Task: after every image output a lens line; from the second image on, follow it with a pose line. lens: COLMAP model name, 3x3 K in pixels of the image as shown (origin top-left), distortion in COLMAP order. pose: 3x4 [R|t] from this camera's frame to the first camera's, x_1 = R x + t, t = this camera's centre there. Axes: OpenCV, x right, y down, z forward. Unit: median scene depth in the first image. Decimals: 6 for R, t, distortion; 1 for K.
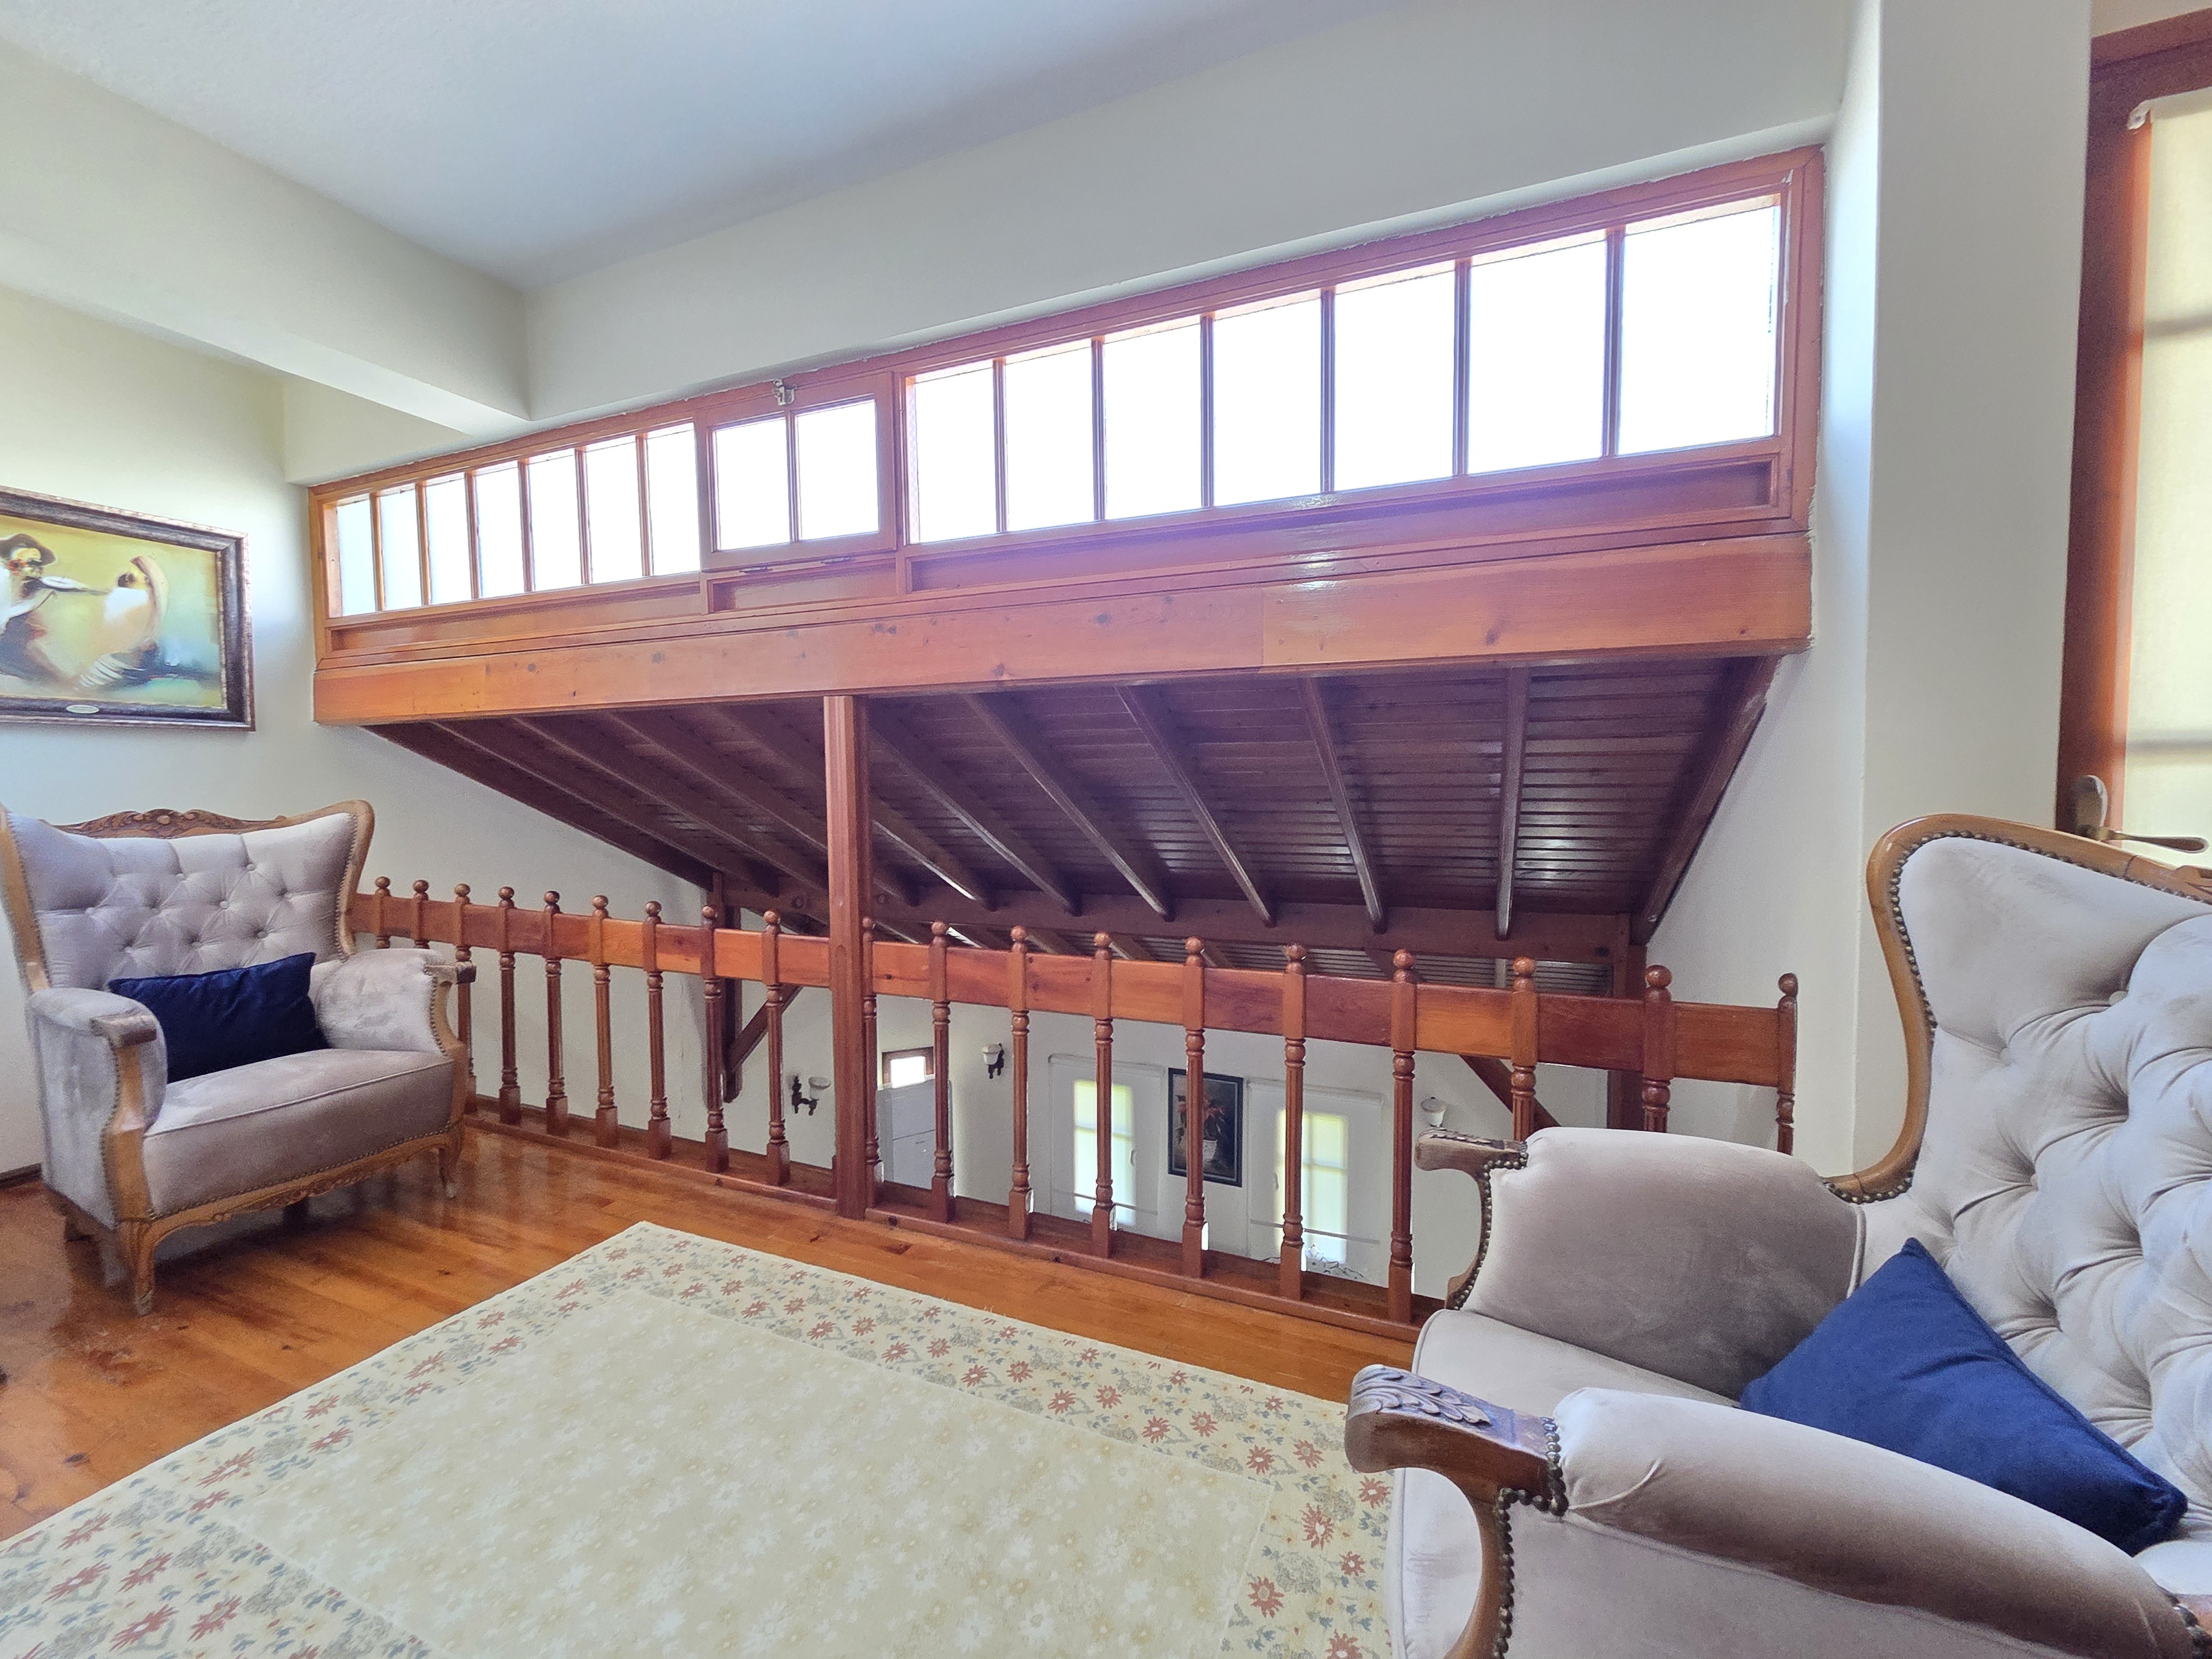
lens RADIAL K [[904.8, 0, 1115.4], [0, 904.8, 829.9], [0, 0, 1]] dist [-0.000872, -0.000572]
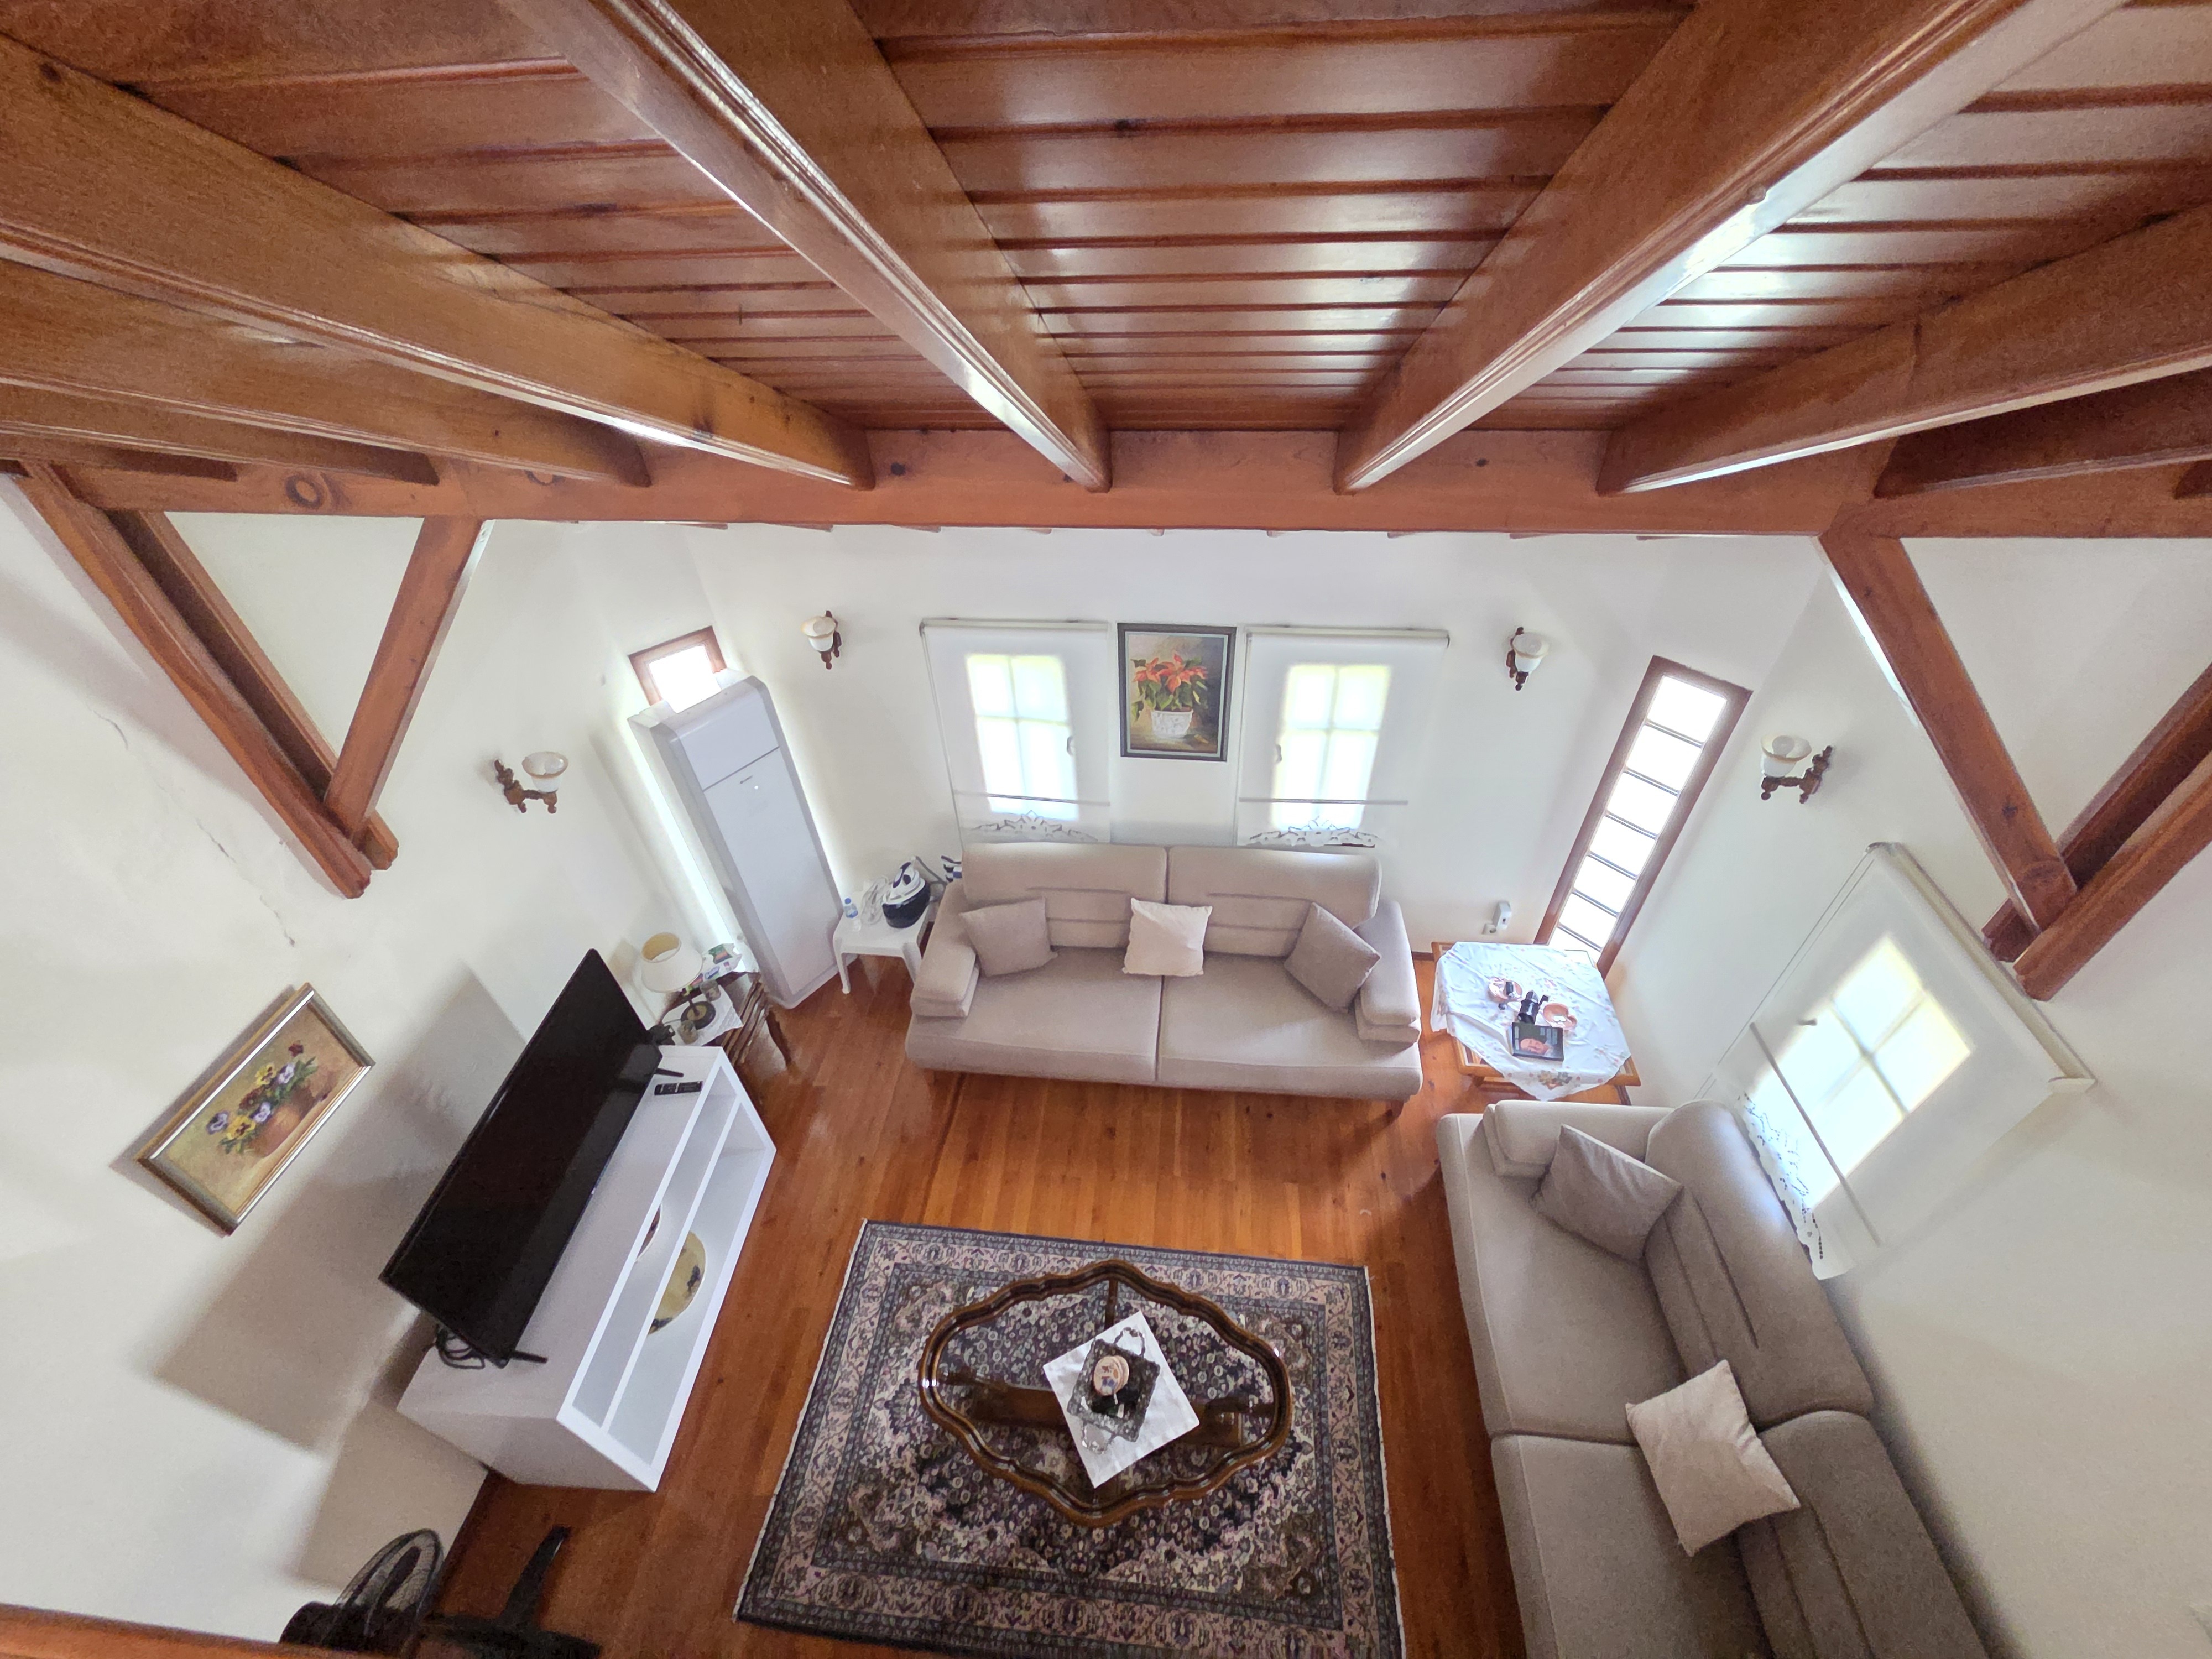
lens RADIAL K [[901.5, 0, 1111.1], [0, 901.5, 827.4], [0, 0, 1]] dist [-0.001117, -0.000362]
pose [[0.957160, -0.212197, 0.197019, -0.225661], [0.043843, 0.778775, 0.625770, -0.056680], [-0.286220, -0.590324, 0.754716, 0.941229]]
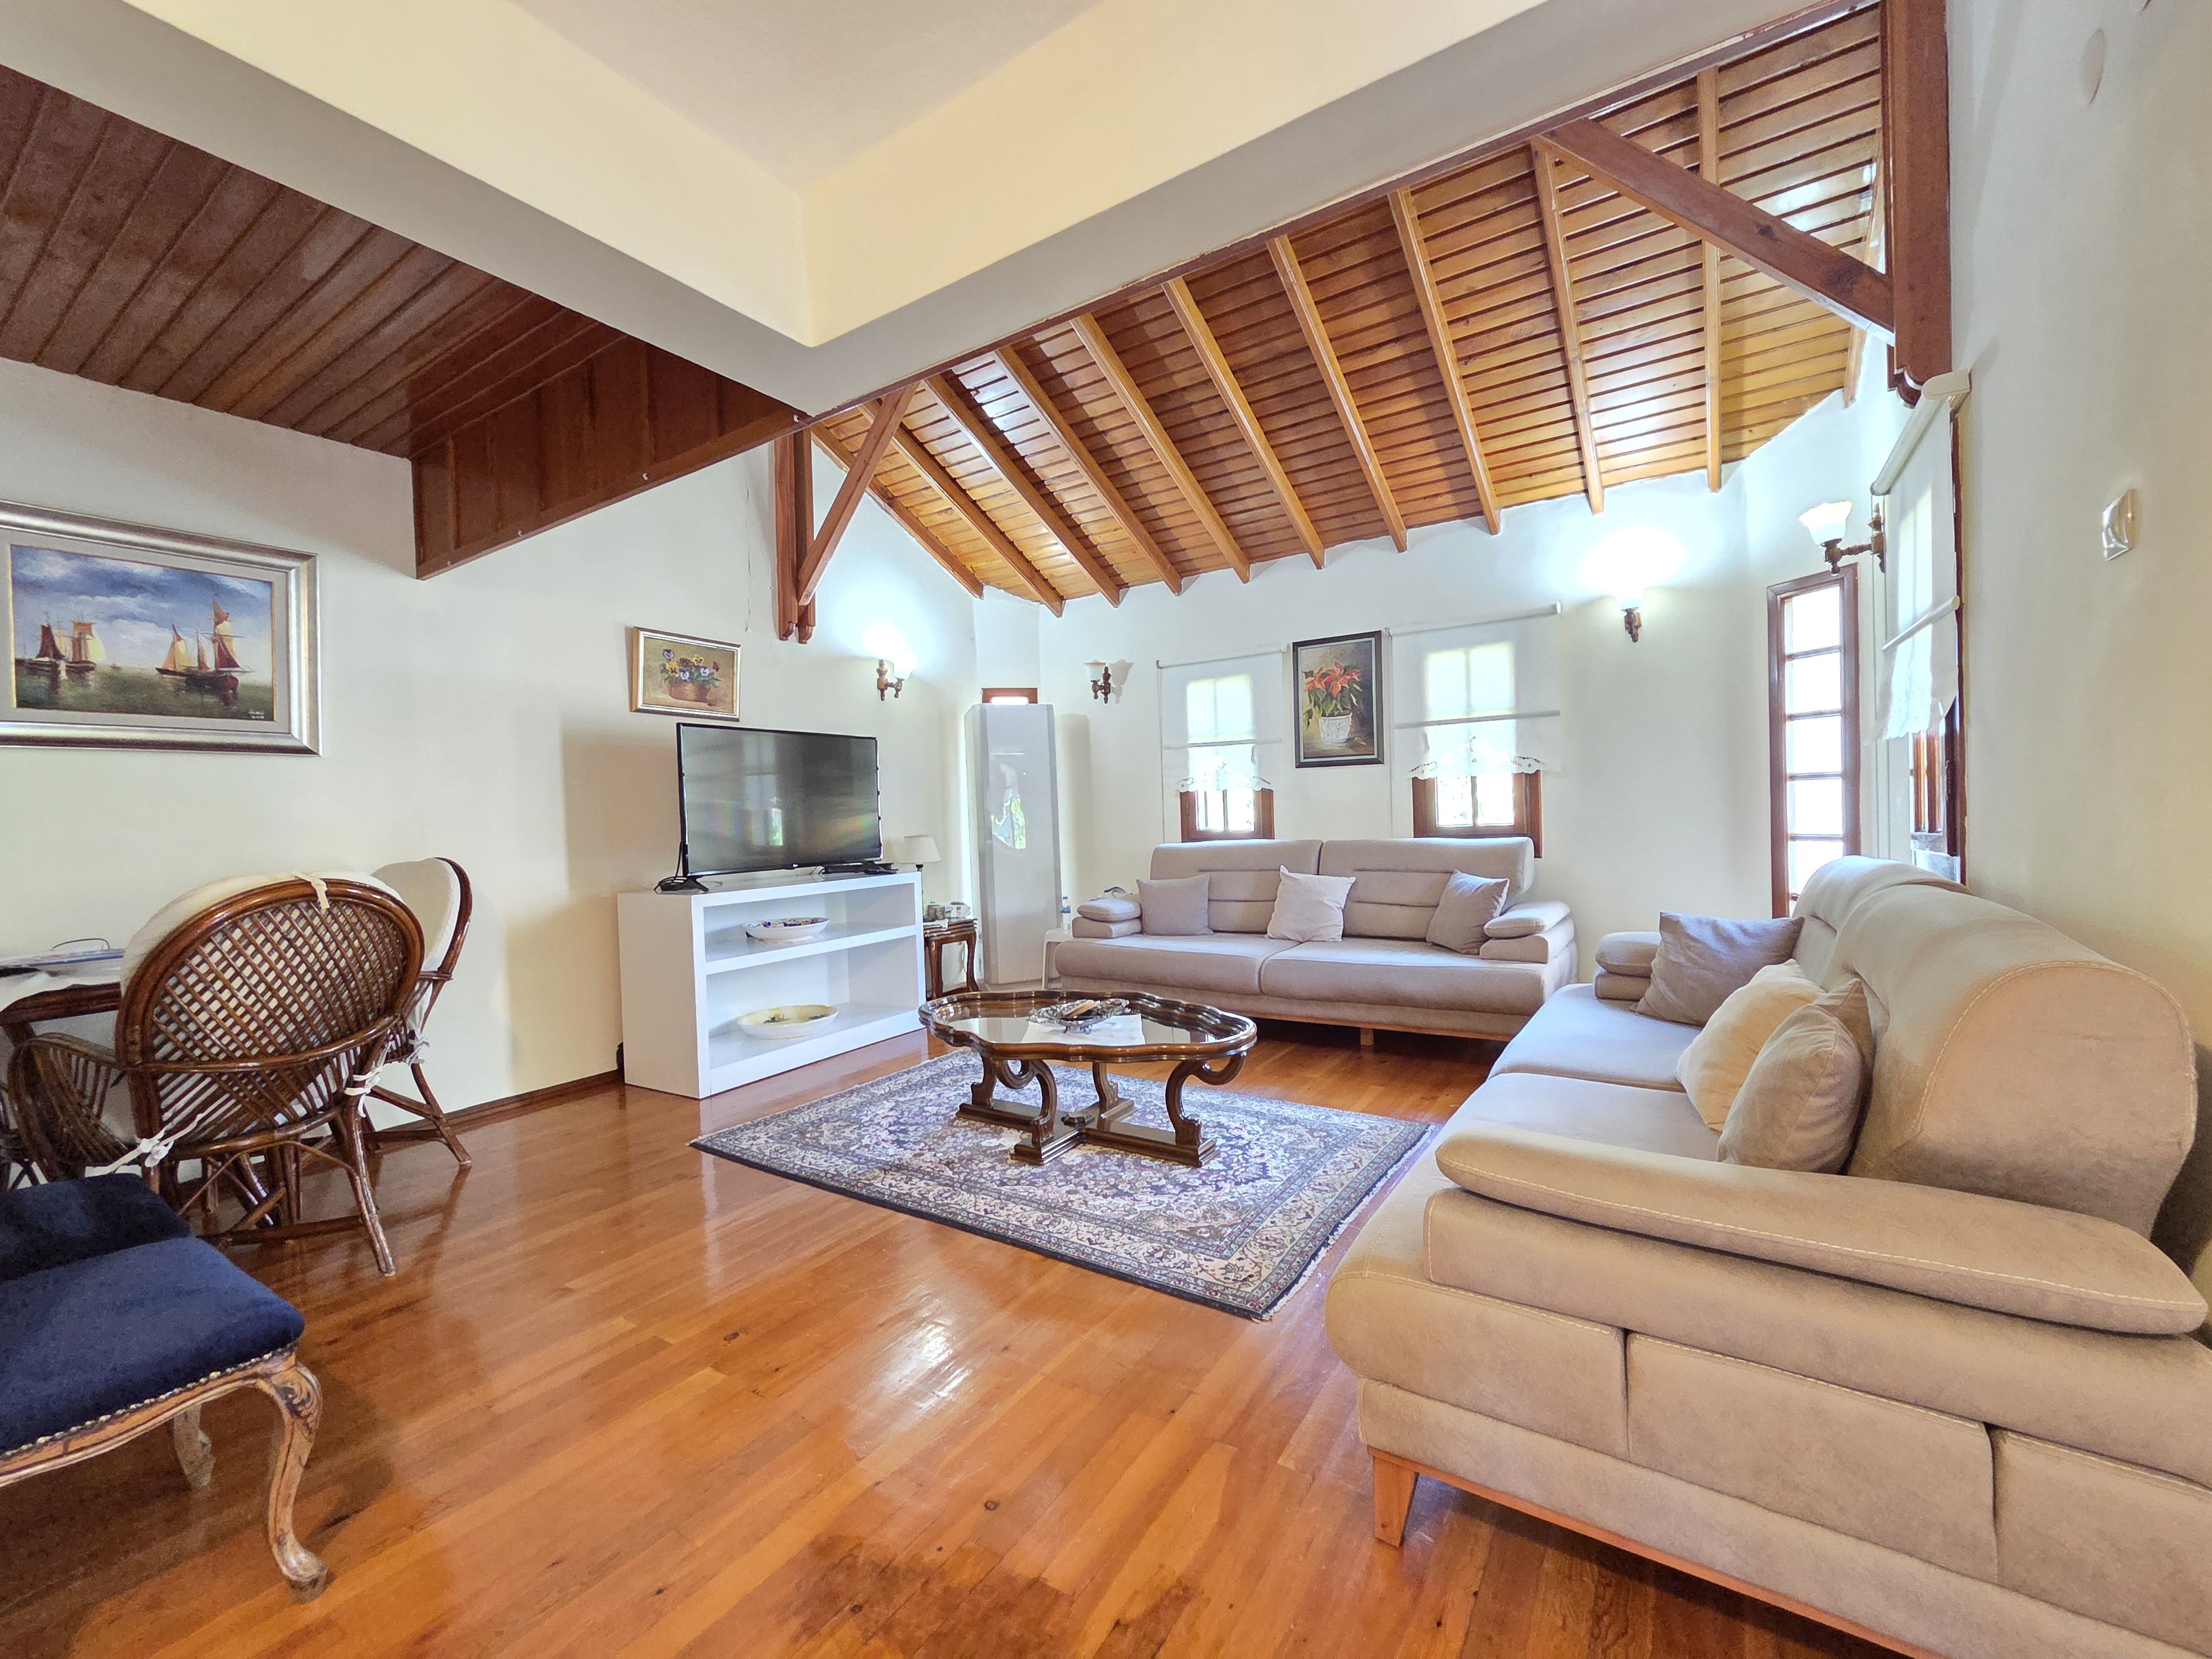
lens RADIAL K [[904.8, 0, 1115.4], [0, 904.8, 829.9], [0, 0, 1]] dist [-0.000872, -0.000572]
pose [[0.982051, -0.025716, -0.186852, 0.108434], [0.021775, 0.999496, -0.023112, 0.999752], [0.187352, 0.018628, 0.982116, 0.289038]]
